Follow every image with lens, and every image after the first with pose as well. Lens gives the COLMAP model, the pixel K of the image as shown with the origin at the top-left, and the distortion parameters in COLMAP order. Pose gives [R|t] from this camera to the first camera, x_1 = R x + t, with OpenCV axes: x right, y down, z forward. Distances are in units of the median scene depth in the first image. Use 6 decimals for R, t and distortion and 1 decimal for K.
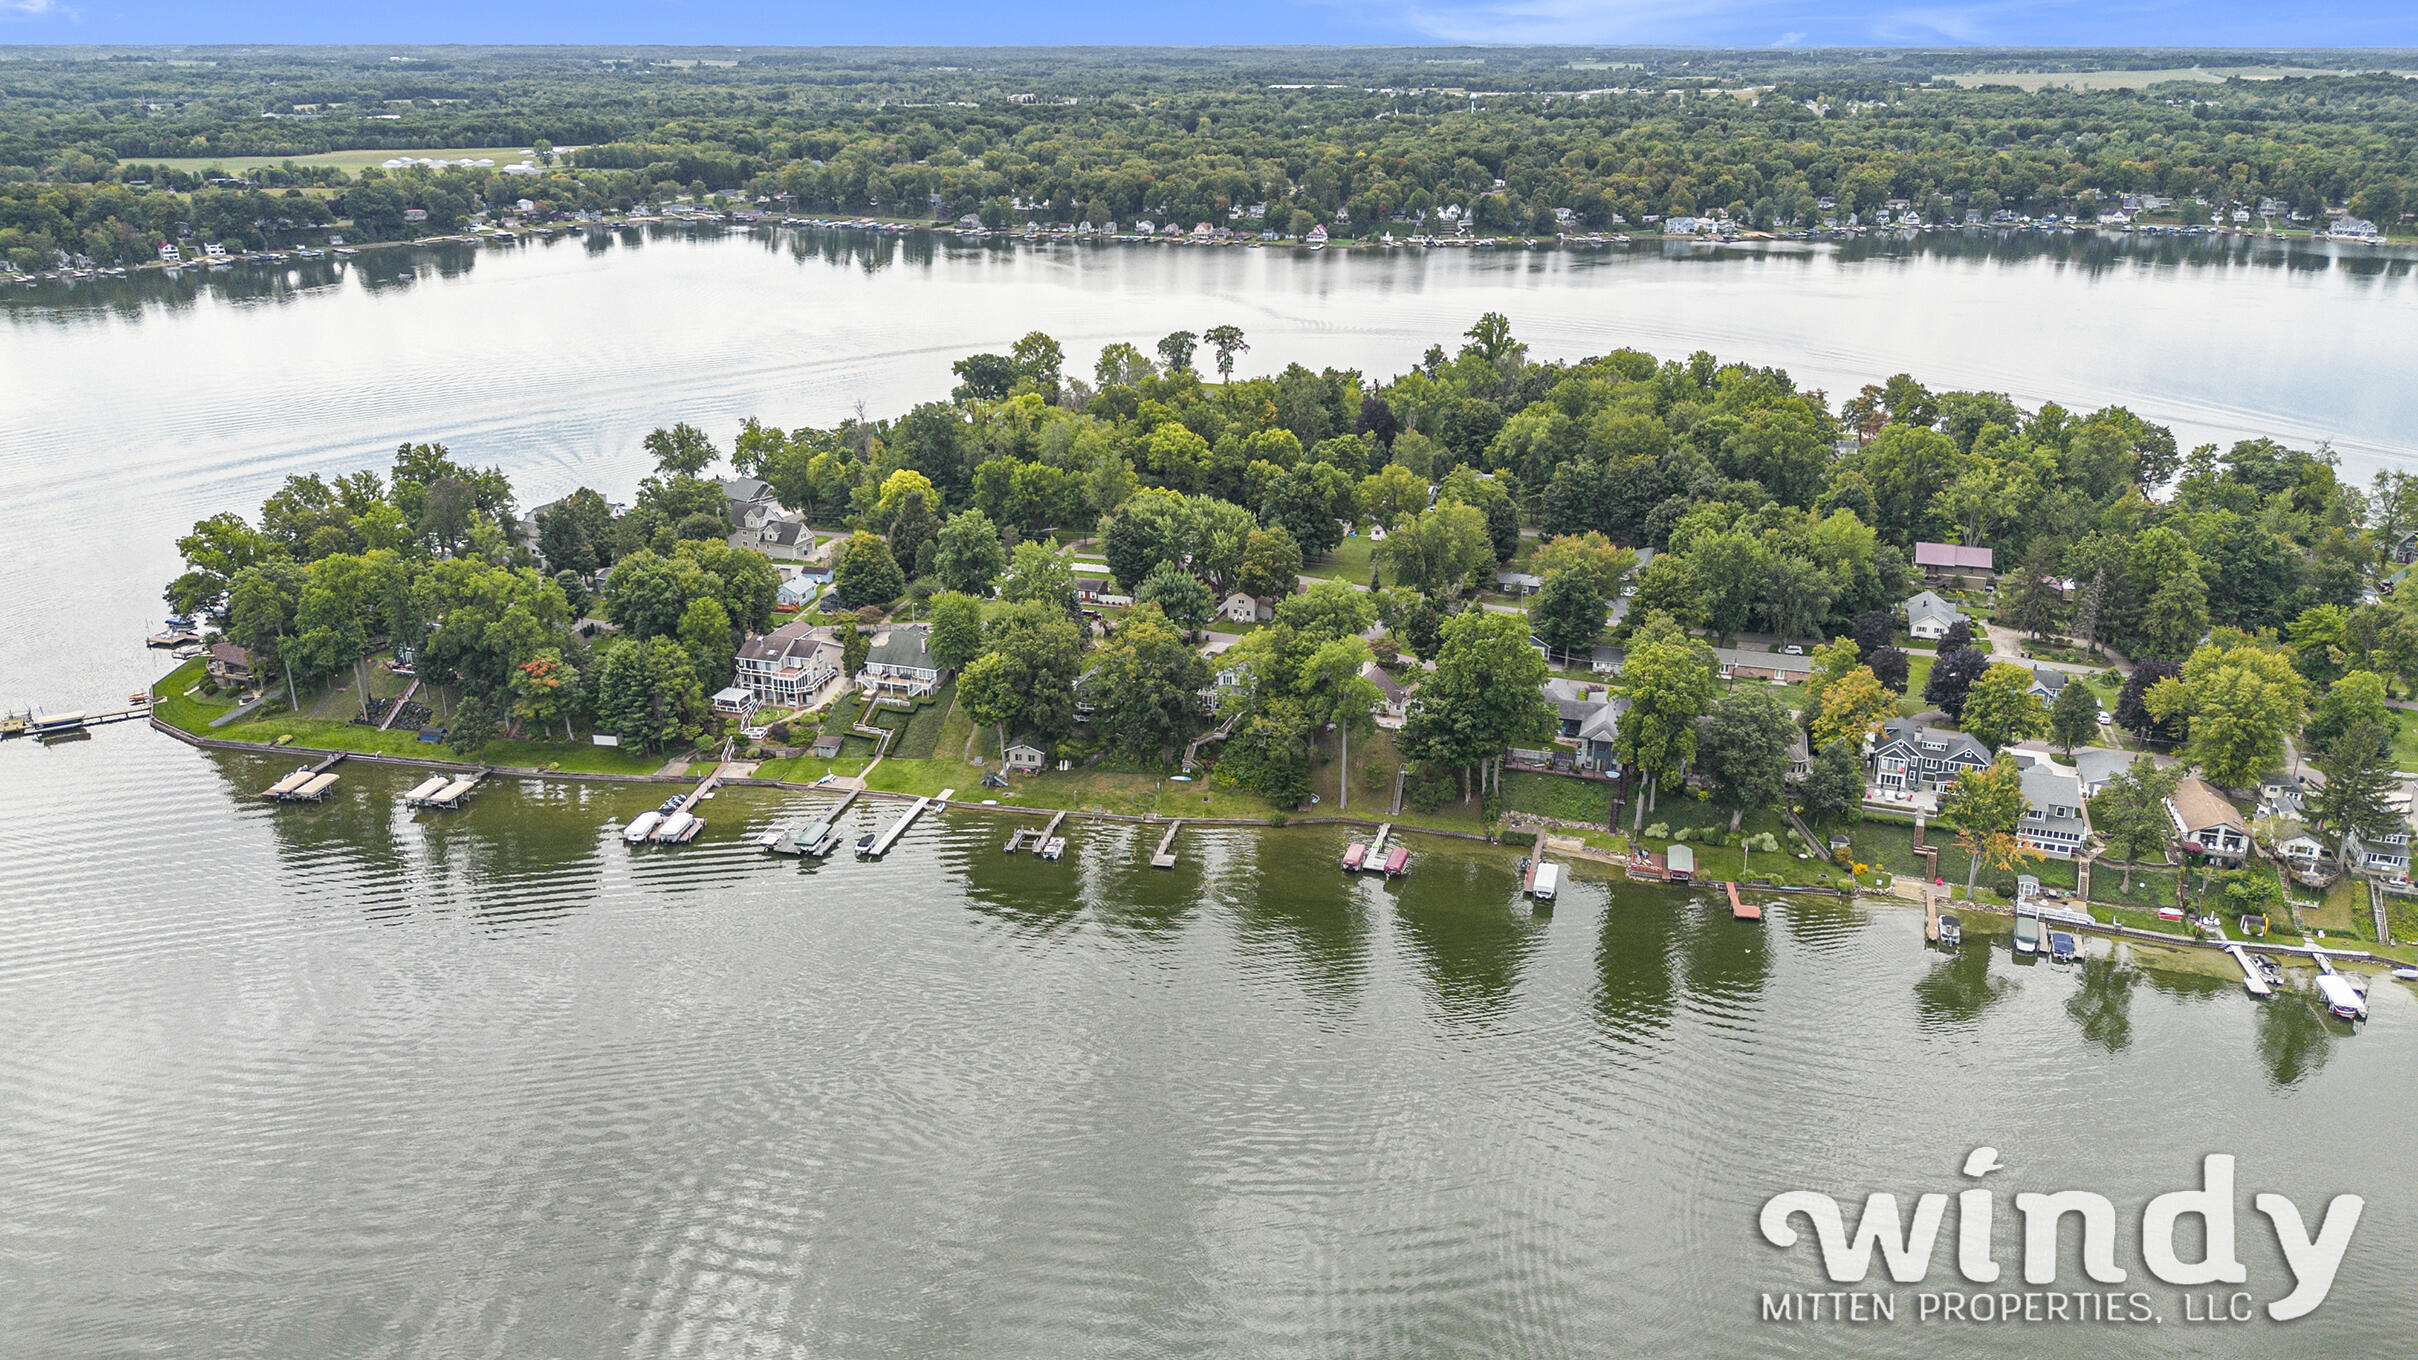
lens RADIAL K [[1649.7, 0, 1205.3], [0, 1649.7, 666.8], [0, 0, 1]] dist [0.039871, -0.017128]
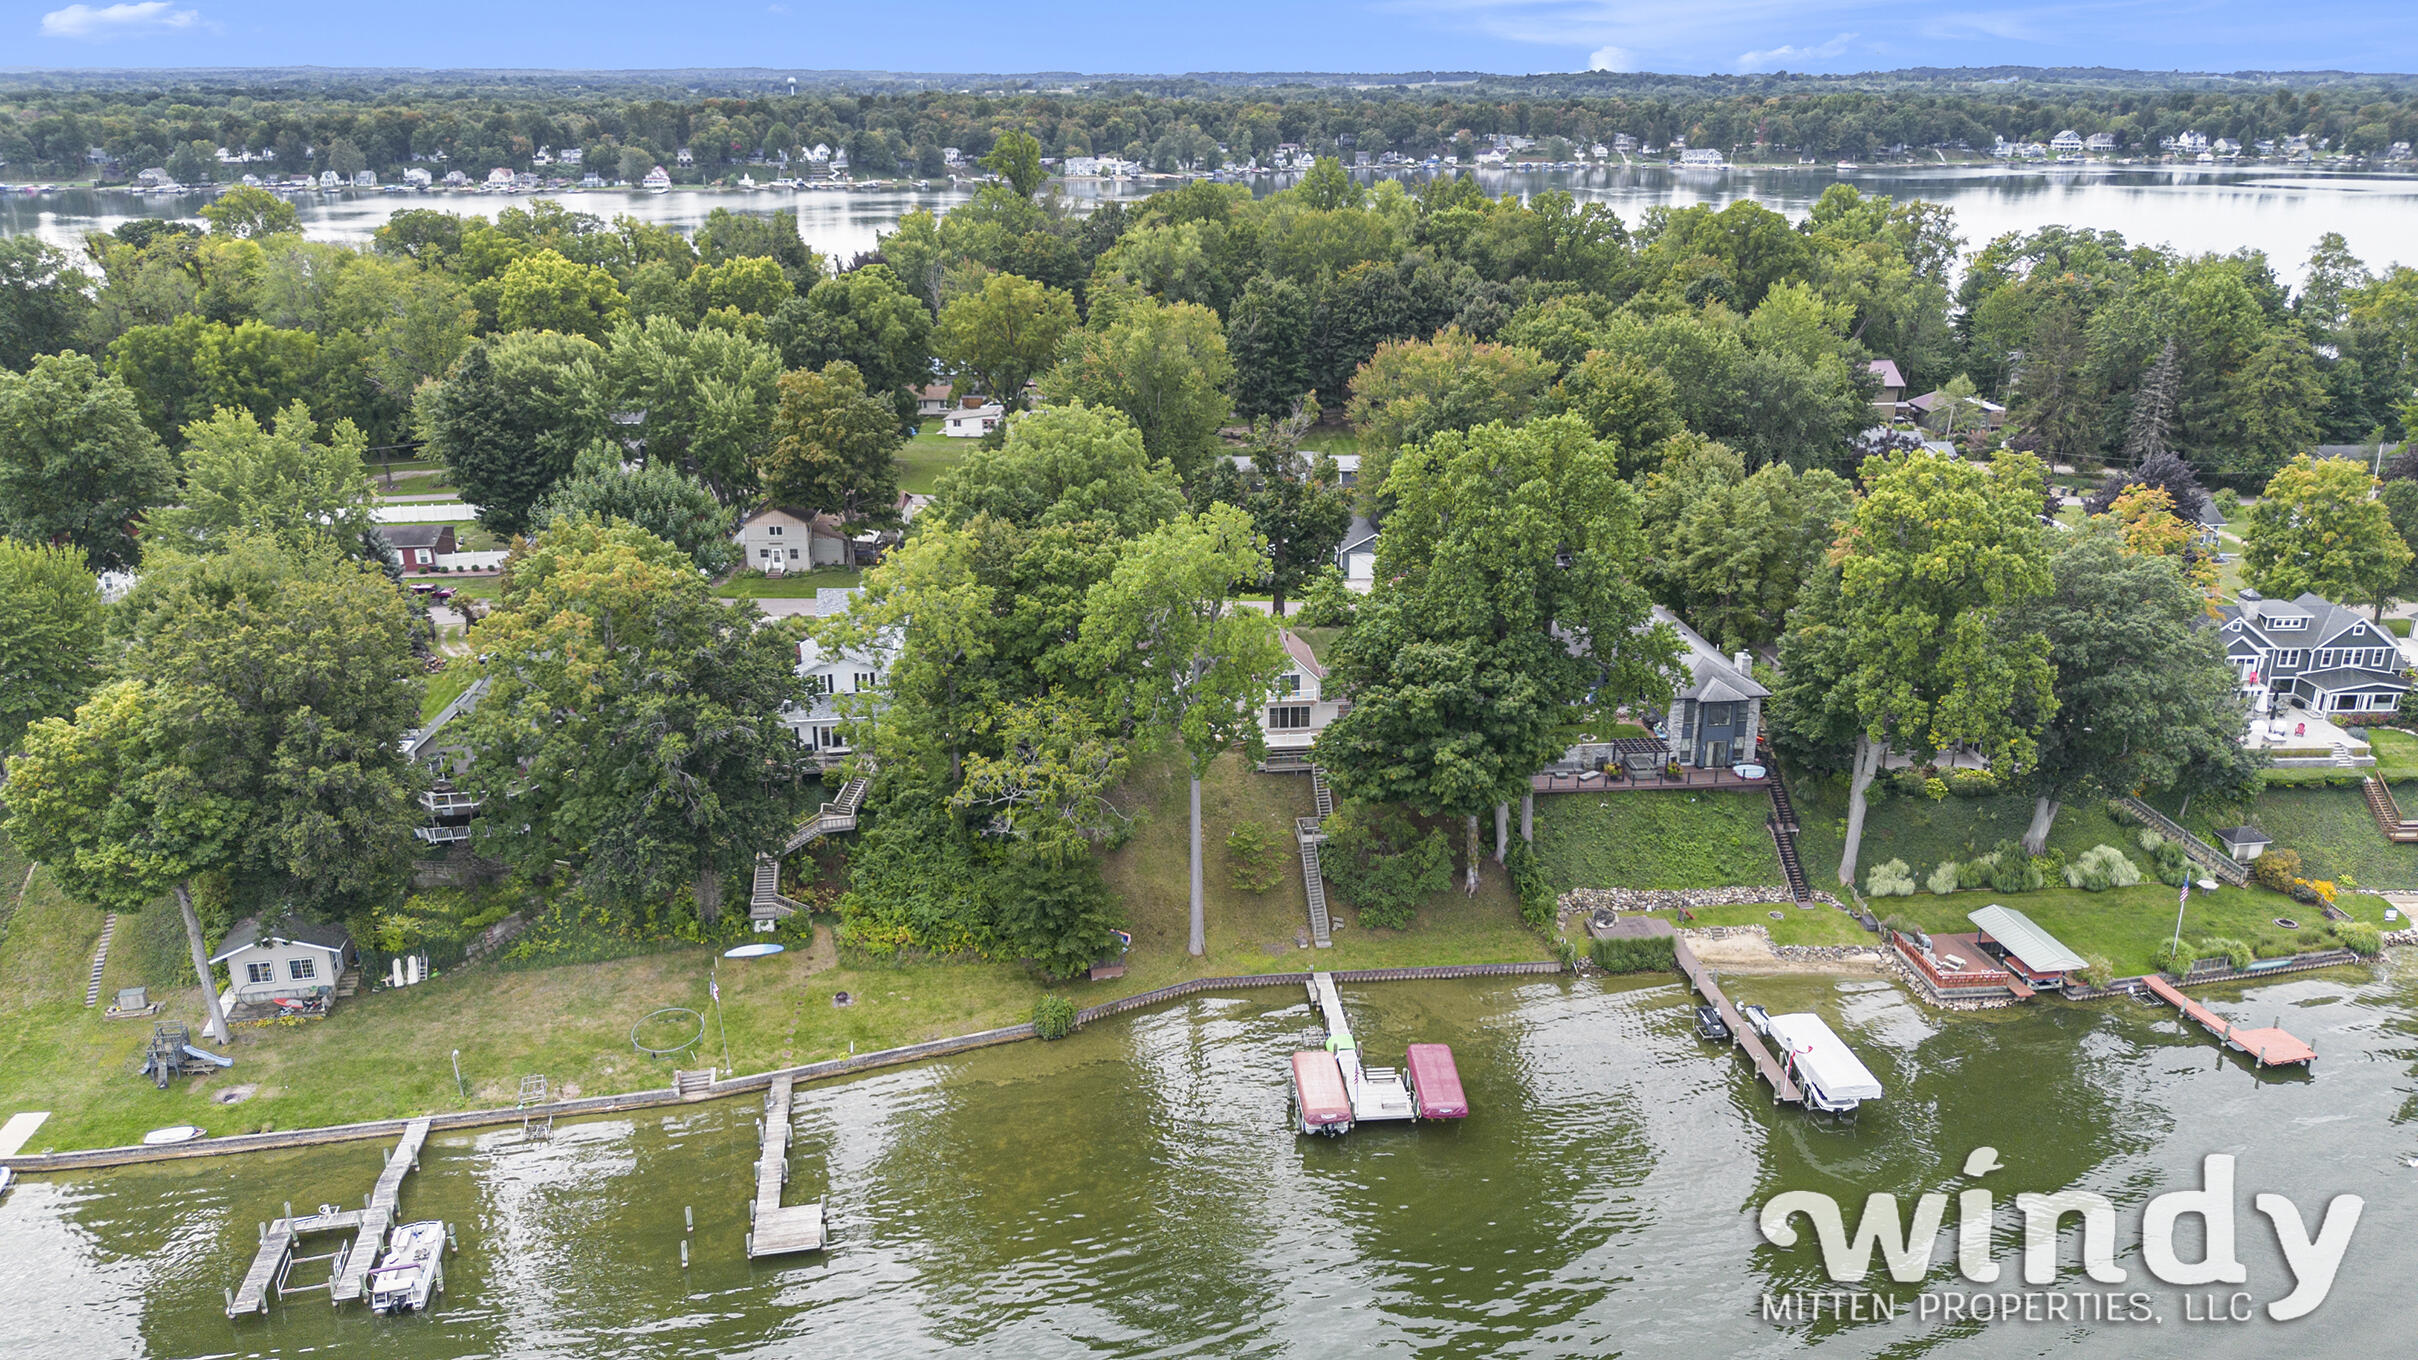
lens RADIAL K [[1649.7, 0, 1215.1], [0, 1649.7, 673.8], [0, 0, 1]] dist [0.039871, -0.017128]
pose [[0.919873, -0.124410, 0.371962, -0.045047], [0.129214, 0.991543, 0.012093, 0.012061], [-0.370321, 0.036939, 0.928169, 0.531838]]
